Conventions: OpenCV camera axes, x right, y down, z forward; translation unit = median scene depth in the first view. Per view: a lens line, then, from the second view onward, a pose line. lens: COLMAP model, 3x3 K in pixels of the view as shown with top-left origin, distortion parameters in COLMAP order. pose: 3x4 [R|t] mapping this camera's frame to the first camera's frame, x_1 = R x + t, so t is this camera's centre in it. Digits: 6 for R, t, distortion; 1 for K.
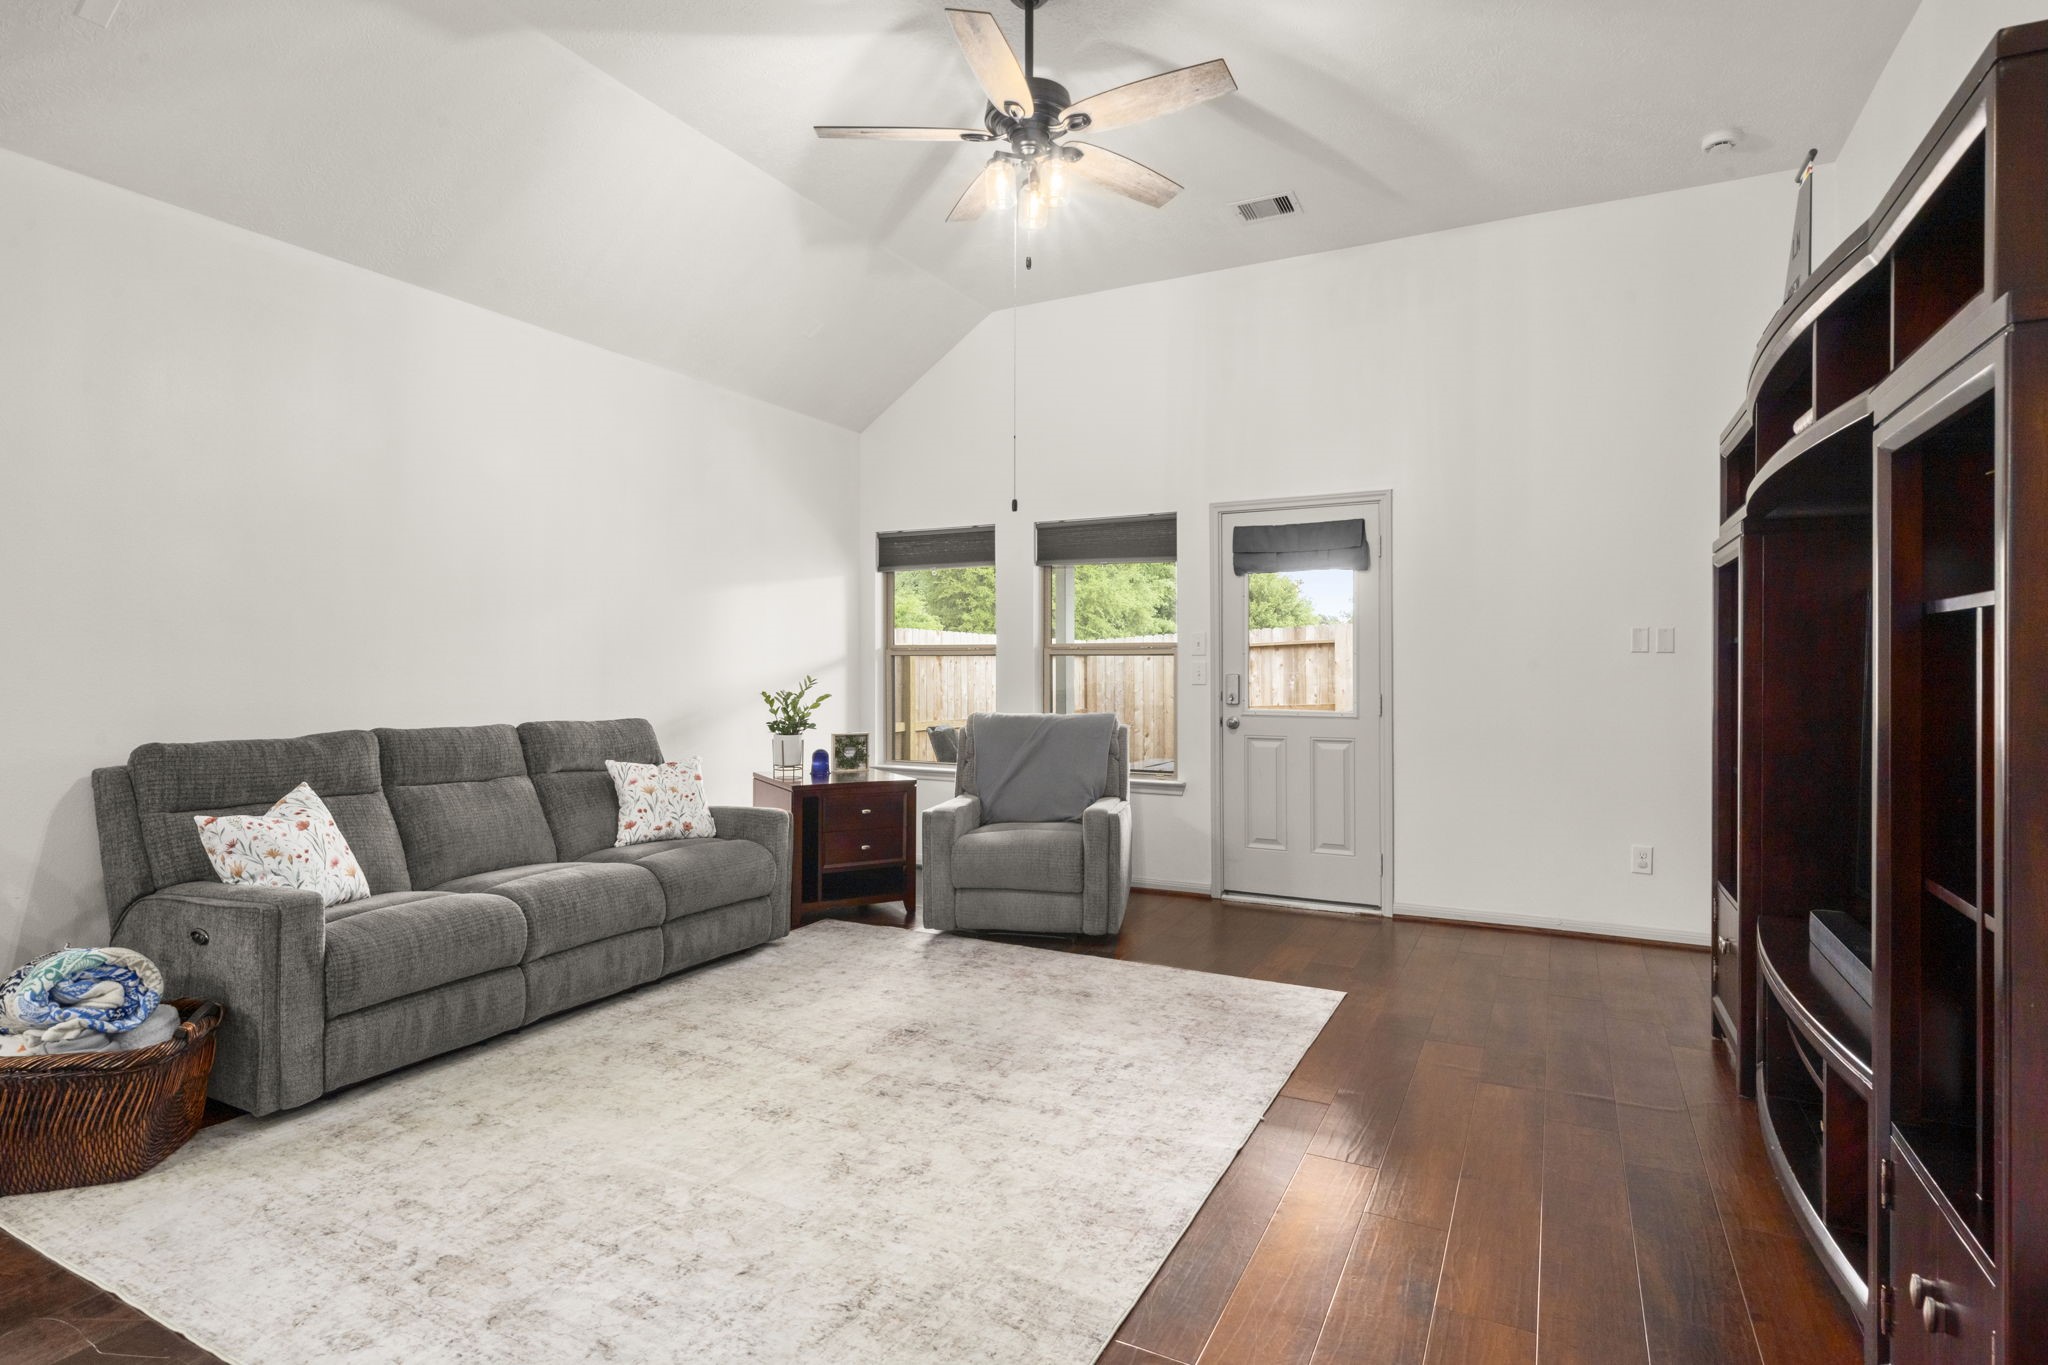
lens RADIAL K [[1038.4, 0, 1030.6], [0, 1038.4, 659.8], [0, 0, 1]] dist [0.001609, 0.000268]
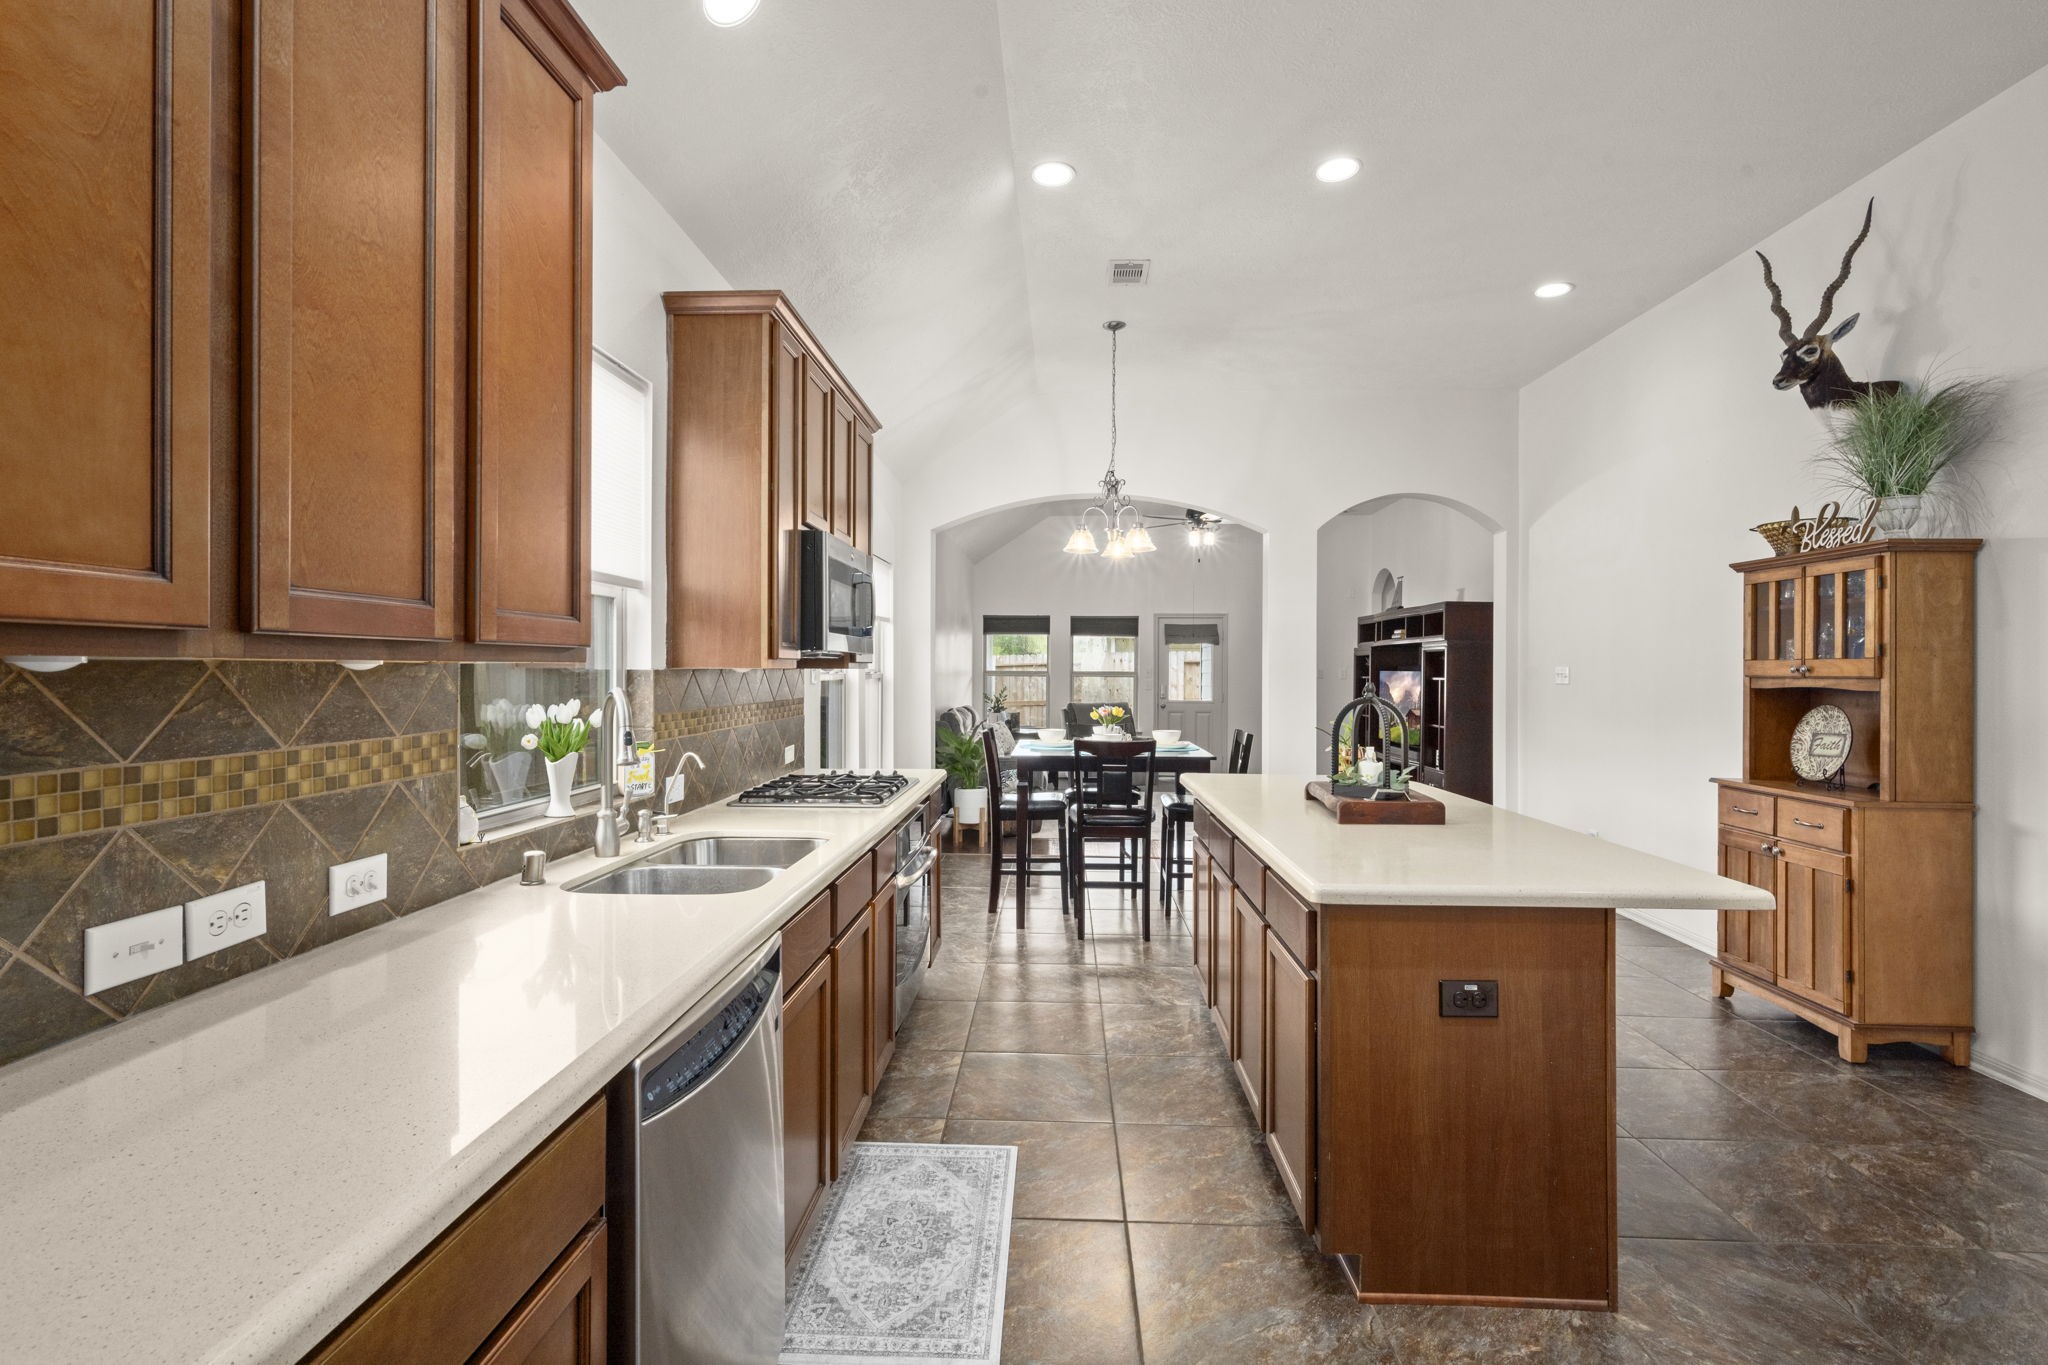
lens RADIAL K [[946.0, 0, 1022.4], [0, 946.0, 666.1], [0, 0, 1]] dist [0.002191, 0.000457]
pose [[0.908565, 0.007707, 0.417672, -1.340627], [-0.009186, 0.999957, 0.001530, -0.040344], [-0.417642, -0.005227, 0.908596, -1.124834]]
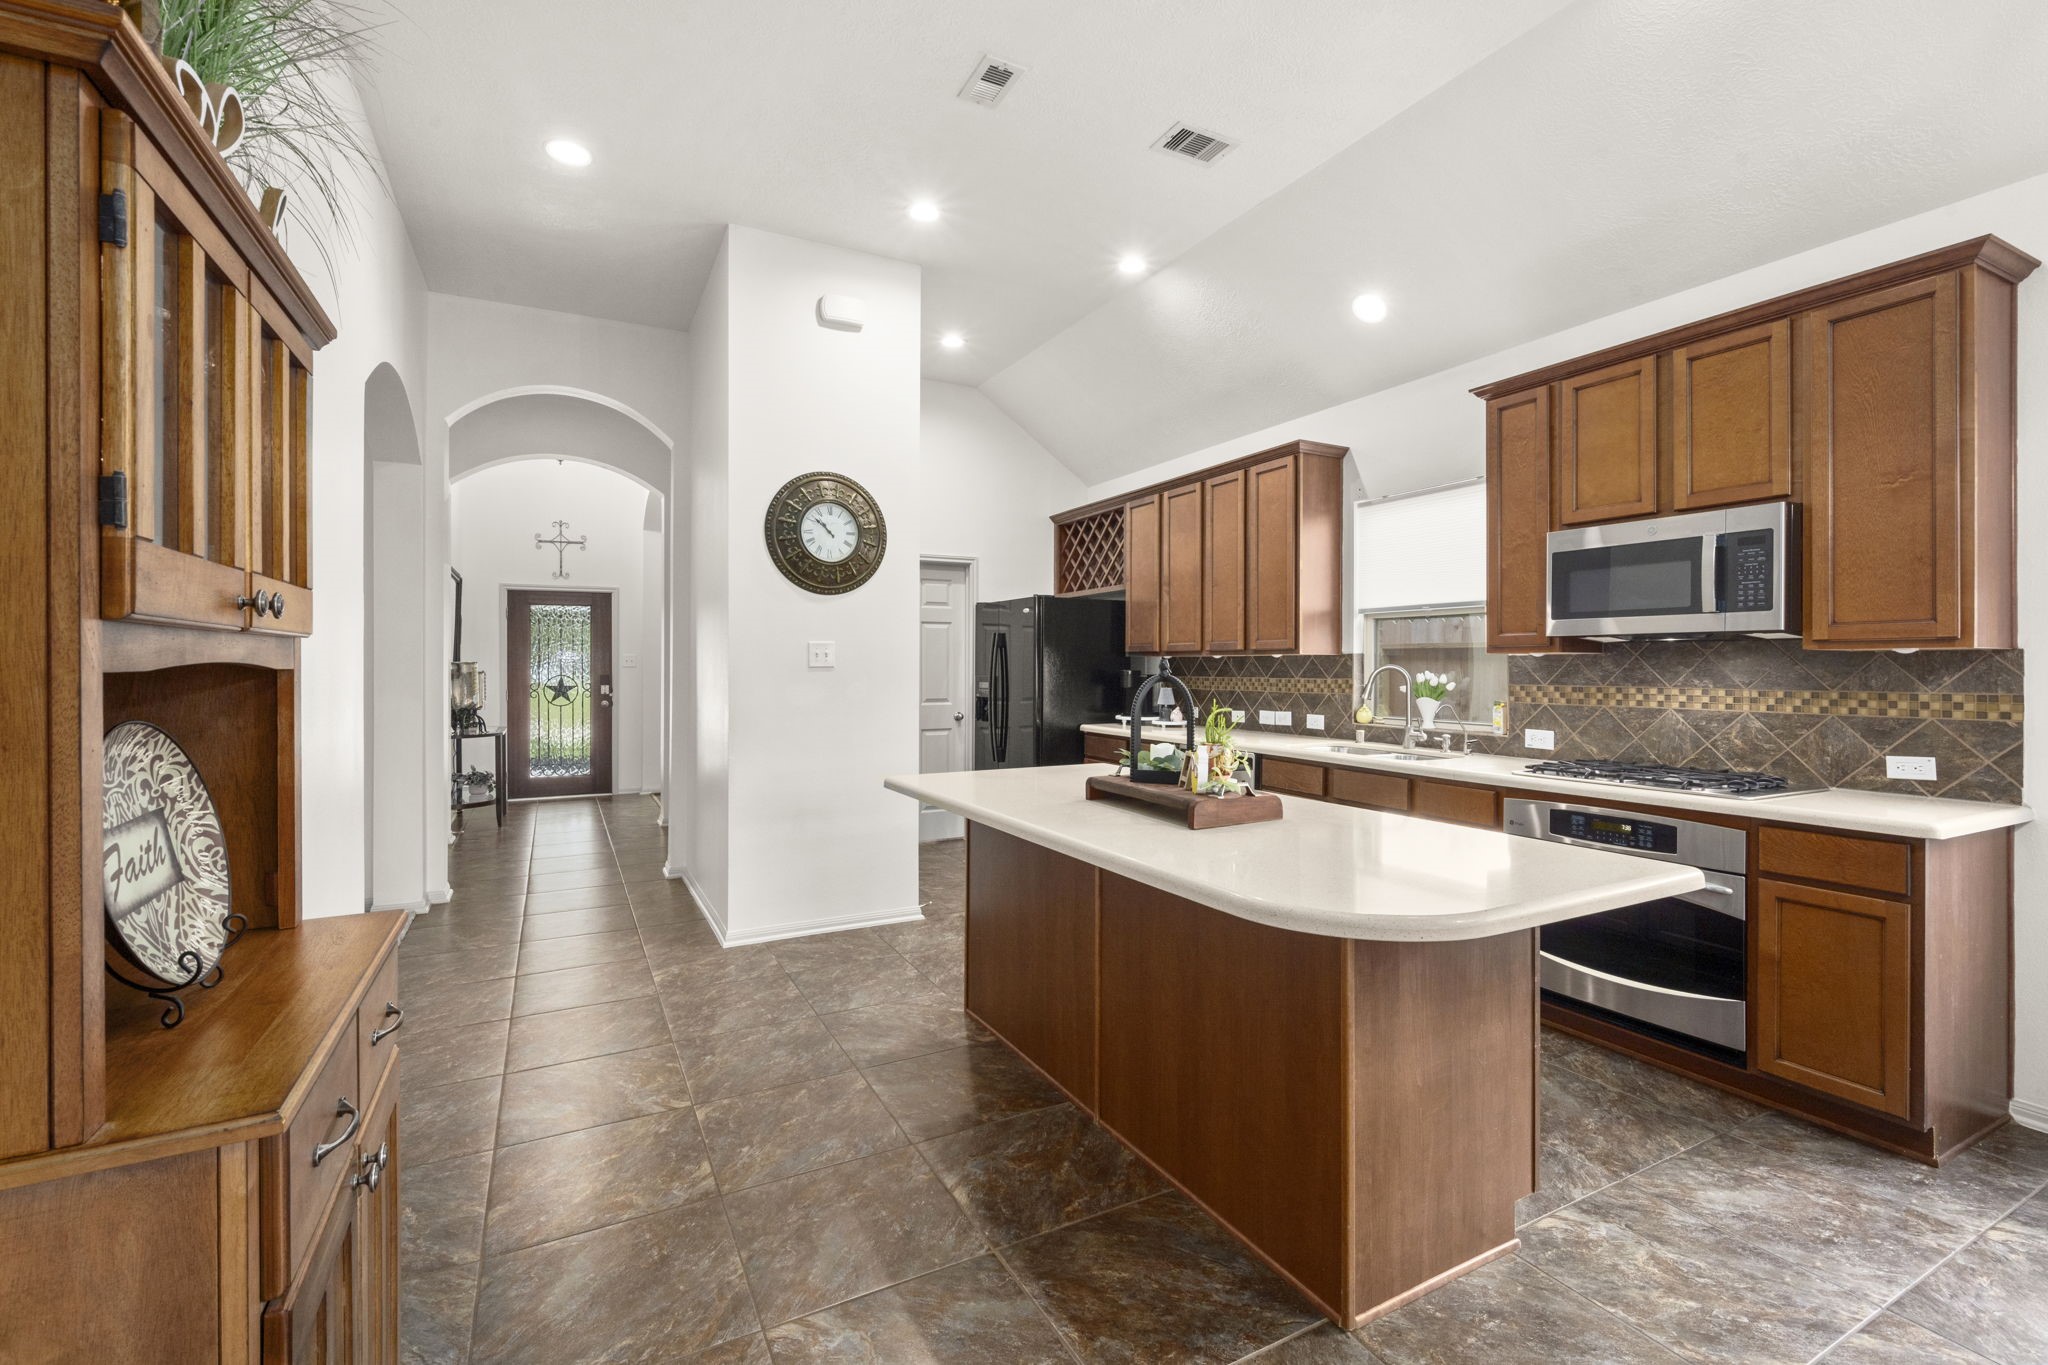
lens RADIAL K [[890.6, 0, 1027.5], [0, 890.6, 674.3], [0, 0, 1]] dist [-0.000851, -0.000060]
pose [[-0.572190, 0.008719, -0.820075, -0.229642], [0.004907, 0.999962, 0.007207, -0.023725], [0.820107, 0.000099, -0.572211, -0.301480]]
